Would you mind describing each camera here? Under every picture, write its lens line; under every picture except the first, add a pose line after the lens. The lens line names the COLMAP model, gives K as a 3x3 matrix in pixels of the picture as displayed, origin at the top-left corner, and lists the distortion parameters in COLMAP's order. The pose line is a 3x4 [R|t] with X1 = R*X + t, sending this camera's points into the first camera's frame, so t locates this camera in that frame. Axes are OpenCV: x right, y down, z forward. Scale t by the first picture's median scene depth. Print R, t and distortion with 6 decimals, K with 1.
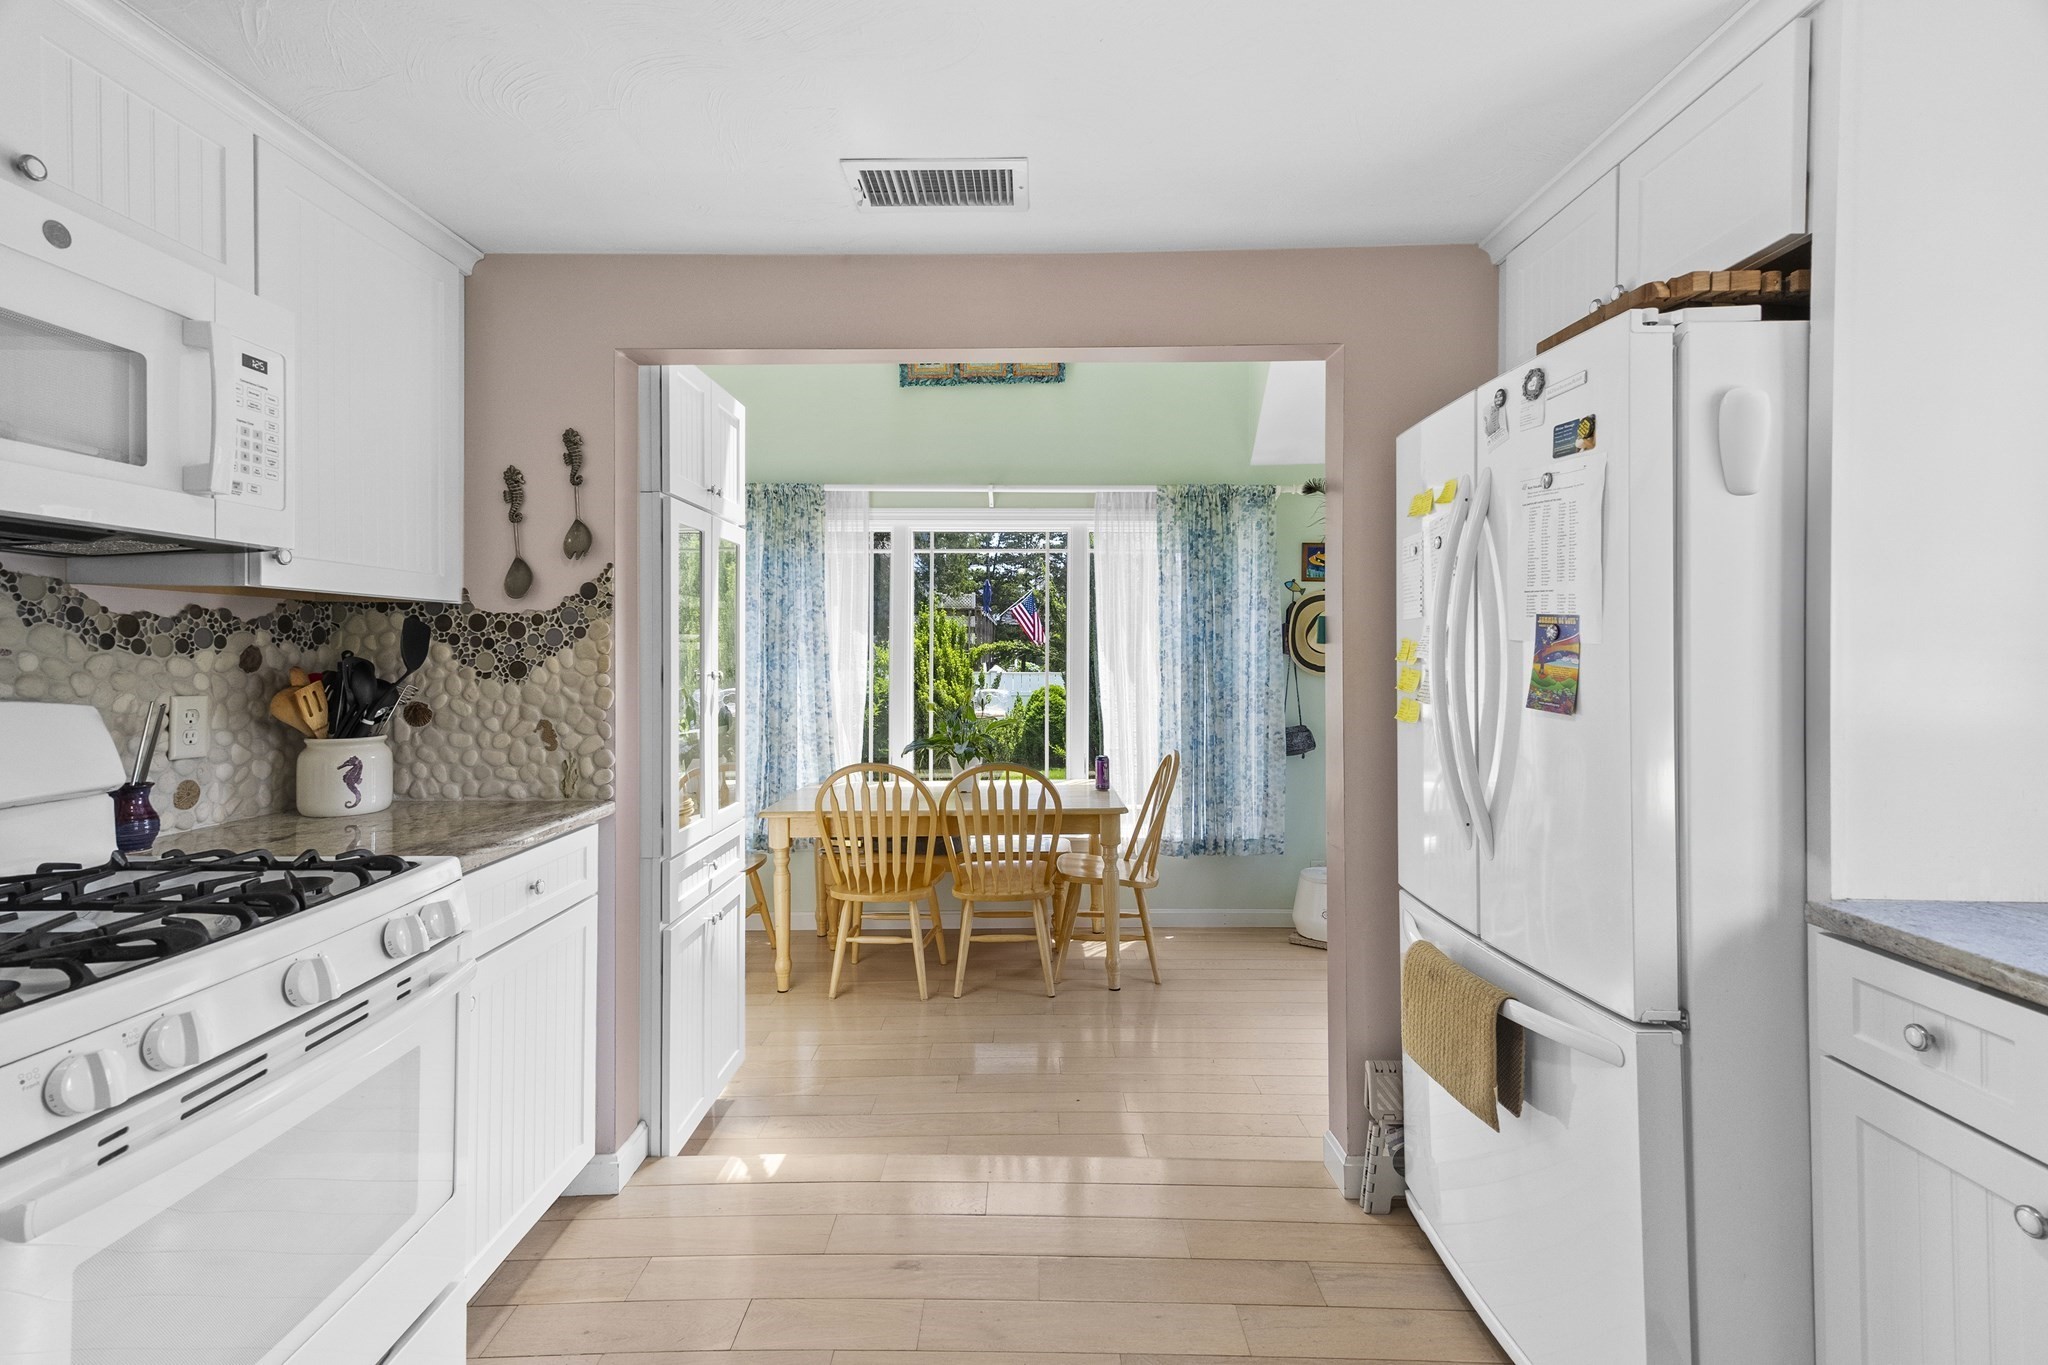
lens RADIAL K [[915.0, 0, 1032.9], [0, 915.0, 649.0], [0, 0, 1]] dist [0.021517, 0.001807]
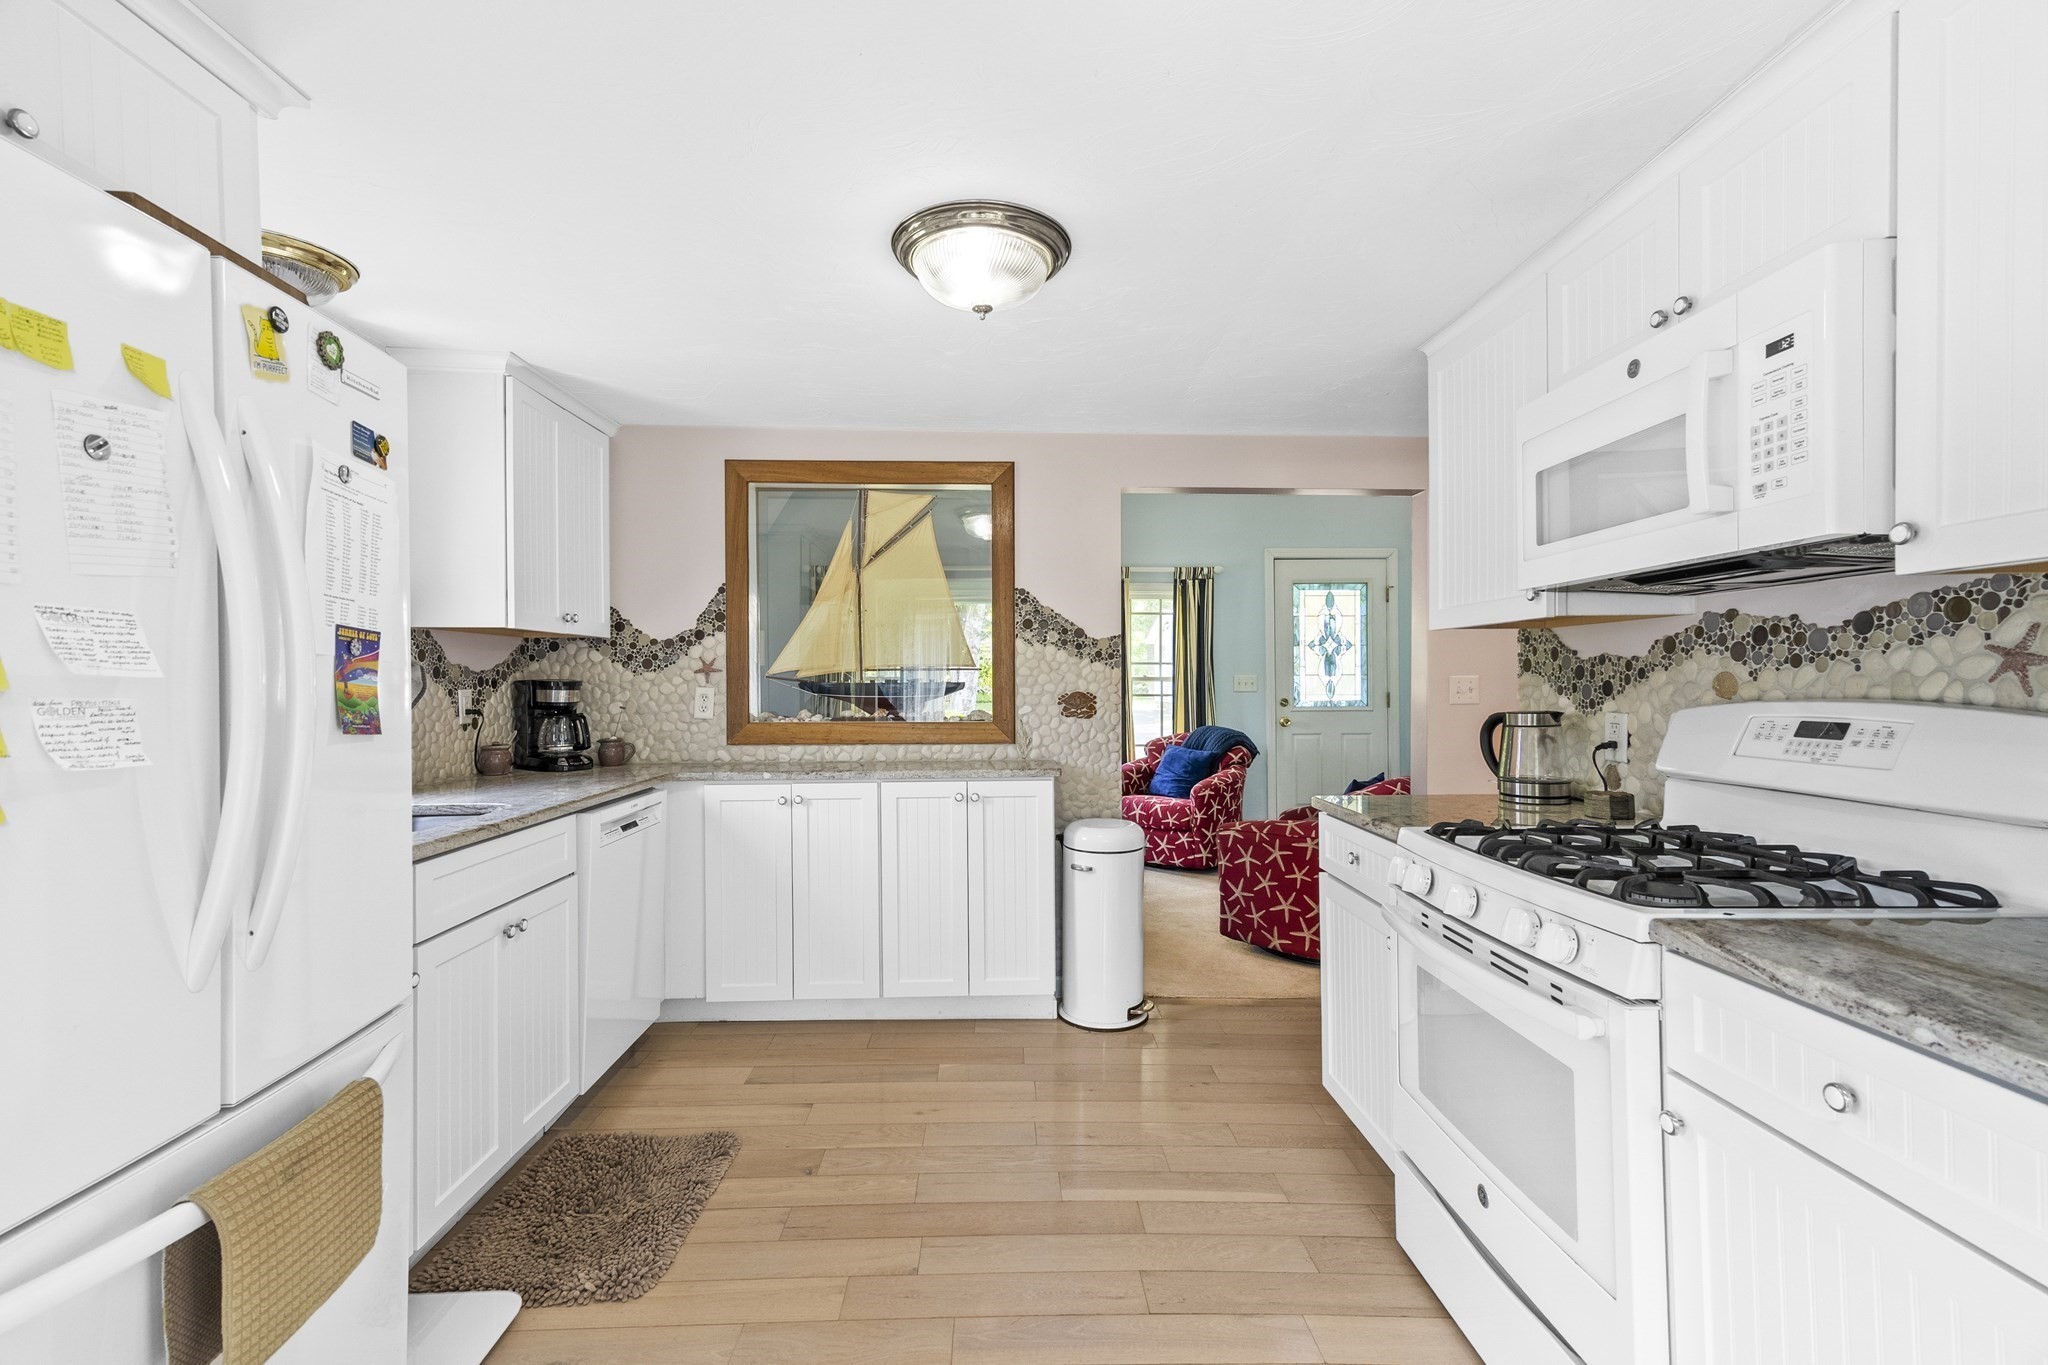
lens RADIAL K [[915.0, 0, 1016.6], [0, 915.0, 685.4], [0, 0, 1]] dist [0.021517, 0.001807]
pose [[-0.999702, 0.005884, -0.023683, -0.061763], [0.005836, 0.999981, 0.002070, 0.020947], [0.023694, 0.001932, -0.999717, 1.885168]]
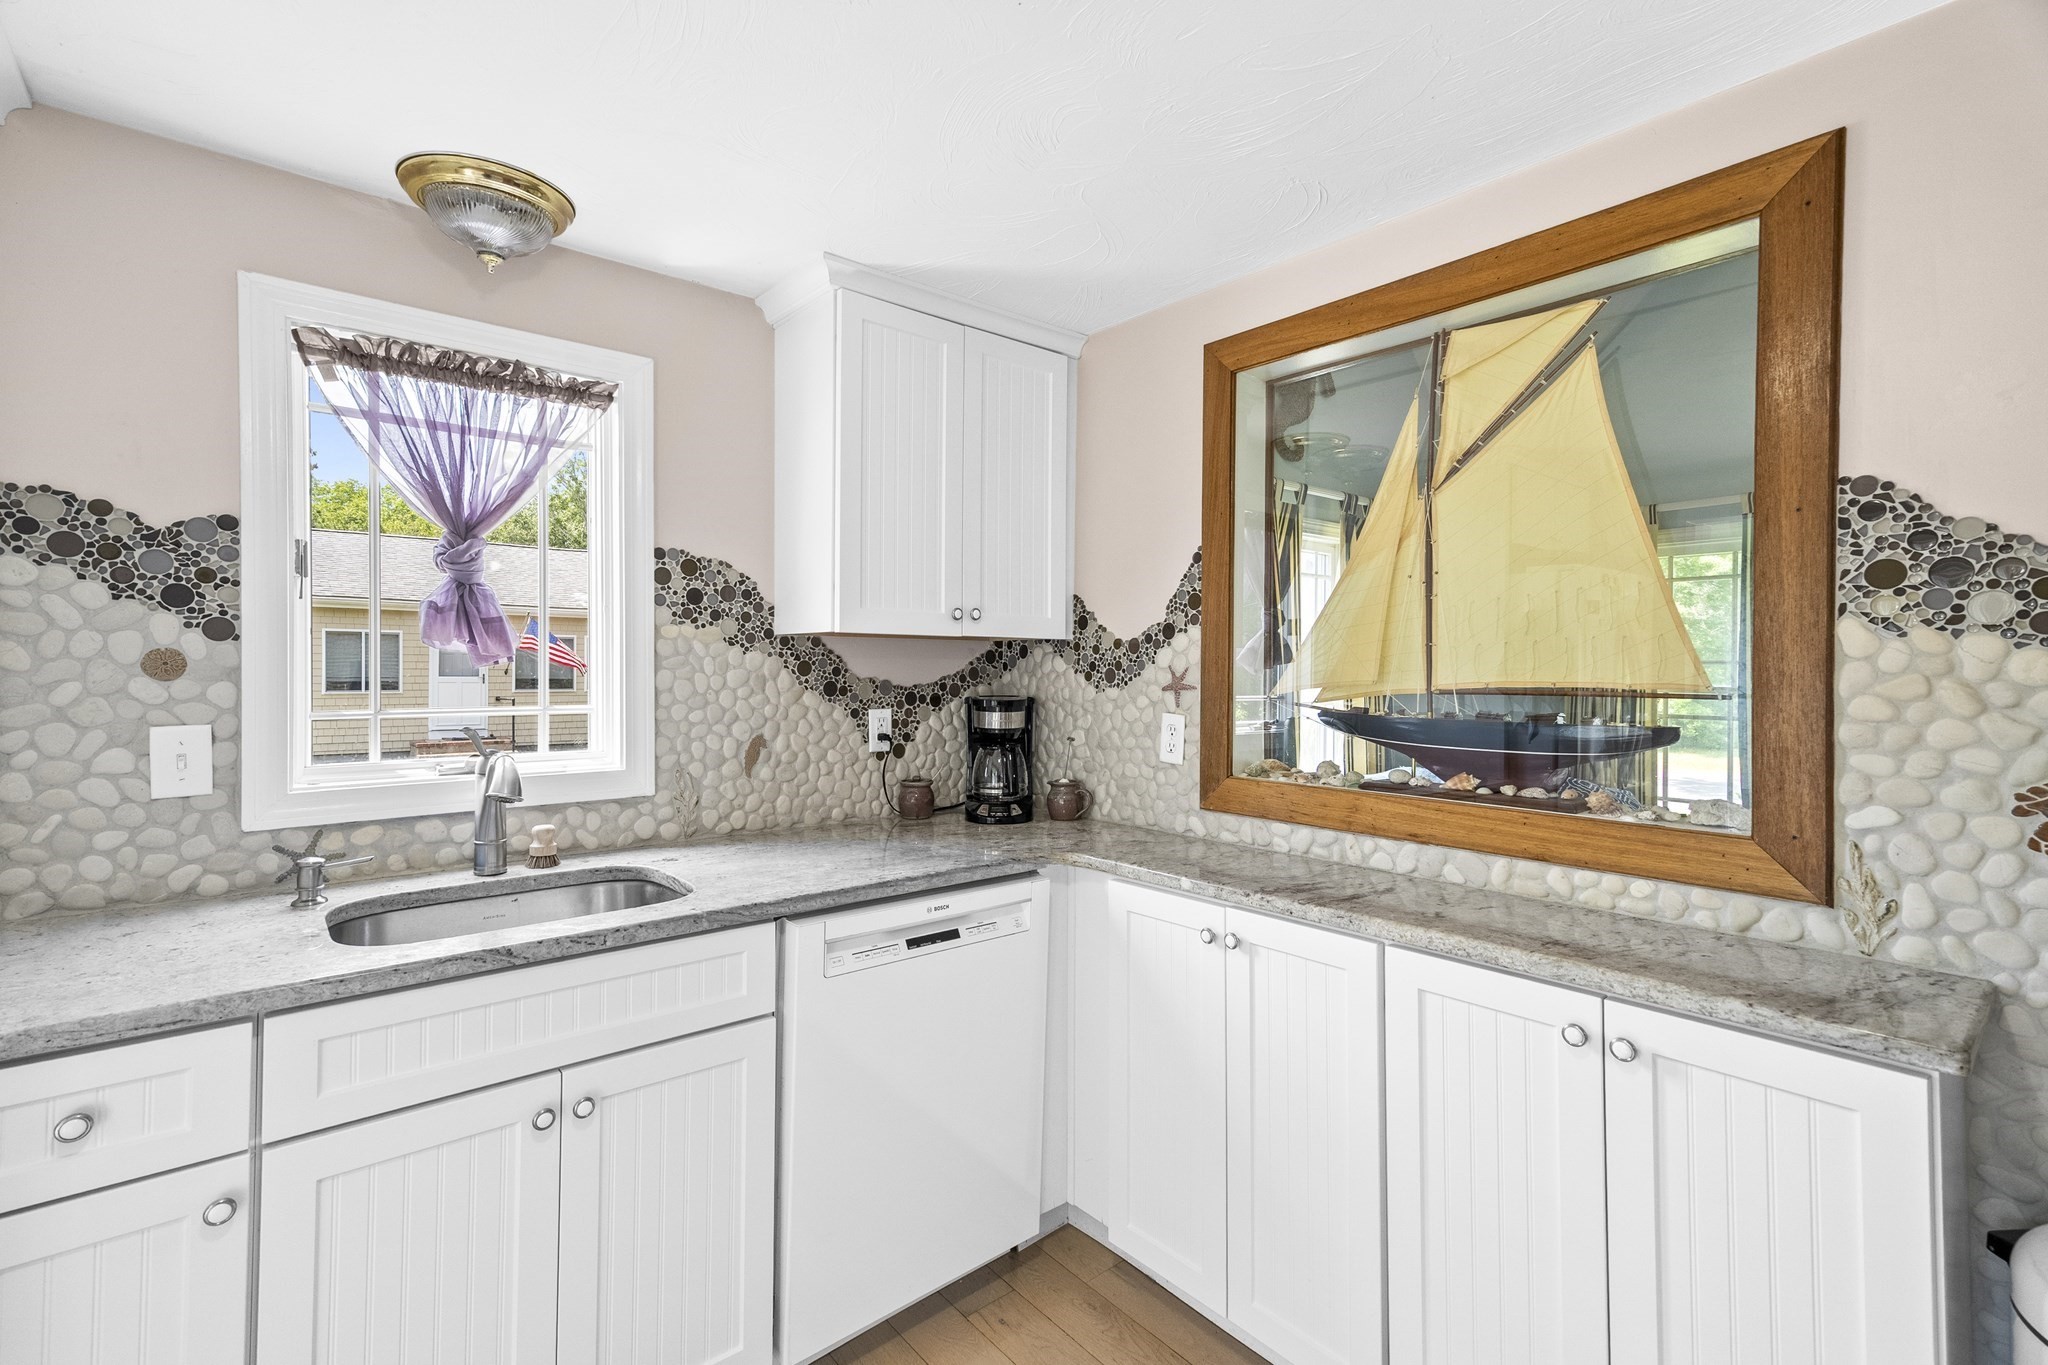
lens RADIAL K [[915.0, 0, 1015.5], [0, 915.0, 669.9], [0, 0, 1]] dist [0.021517, 0.001807]
pose [[-0.640129, -0.000720, 0.768267, -0.296317], [-0.006978, 0.999964, -0.004876, -0.036672], [-0.768236, -0.008483, -0.640110, 0.659412]]
